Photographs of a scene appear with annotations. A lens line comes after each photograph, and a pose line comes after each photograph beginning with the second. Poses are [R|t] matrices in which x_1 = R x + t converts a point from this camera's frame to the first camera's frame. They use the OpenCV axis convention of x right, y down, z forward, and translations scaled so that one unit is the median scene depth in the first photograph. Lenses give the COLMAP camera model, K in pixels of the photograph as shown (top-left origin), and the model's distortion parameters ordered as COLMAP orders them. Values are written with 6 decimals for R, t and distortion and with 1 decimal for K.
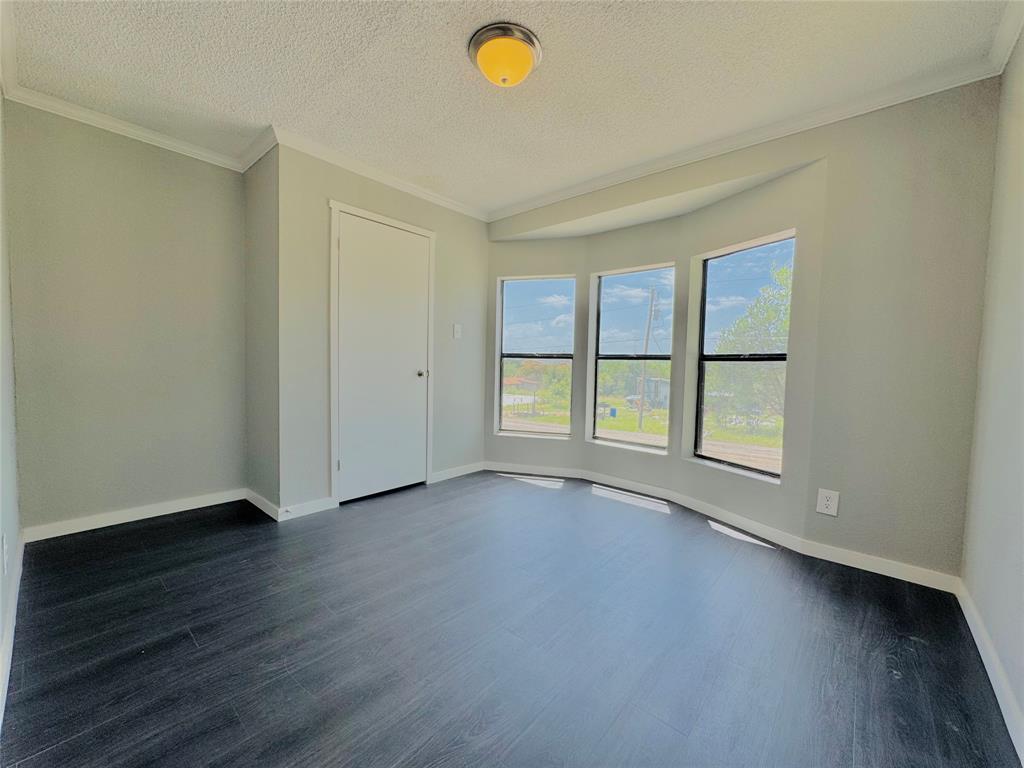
lens RADIAL K [[409.6, 0, 514.6], [0, 409.6, 383.4], [0, 0, 1]] dist [-0.002597, -0.000175]
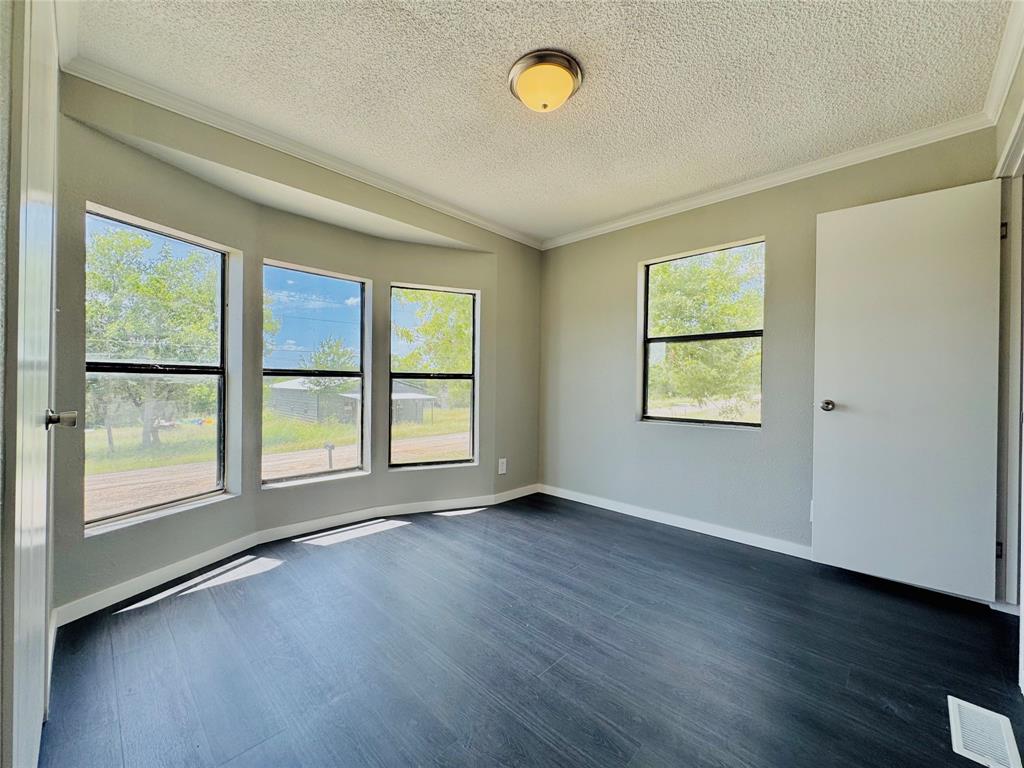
lens RADIAL K [[409.6, 0, 514.6], [0, 409.6, 383.4], [0, 0, 1]] dist [-0.002597, -0.000175]
pose [[0.052636, -0.020194, 0.998410, -0.662144], [0.038601, 0.999089, 0.018172, -0.052311], [-0.997867, 0.037583, 0.053368, 0.663555]]
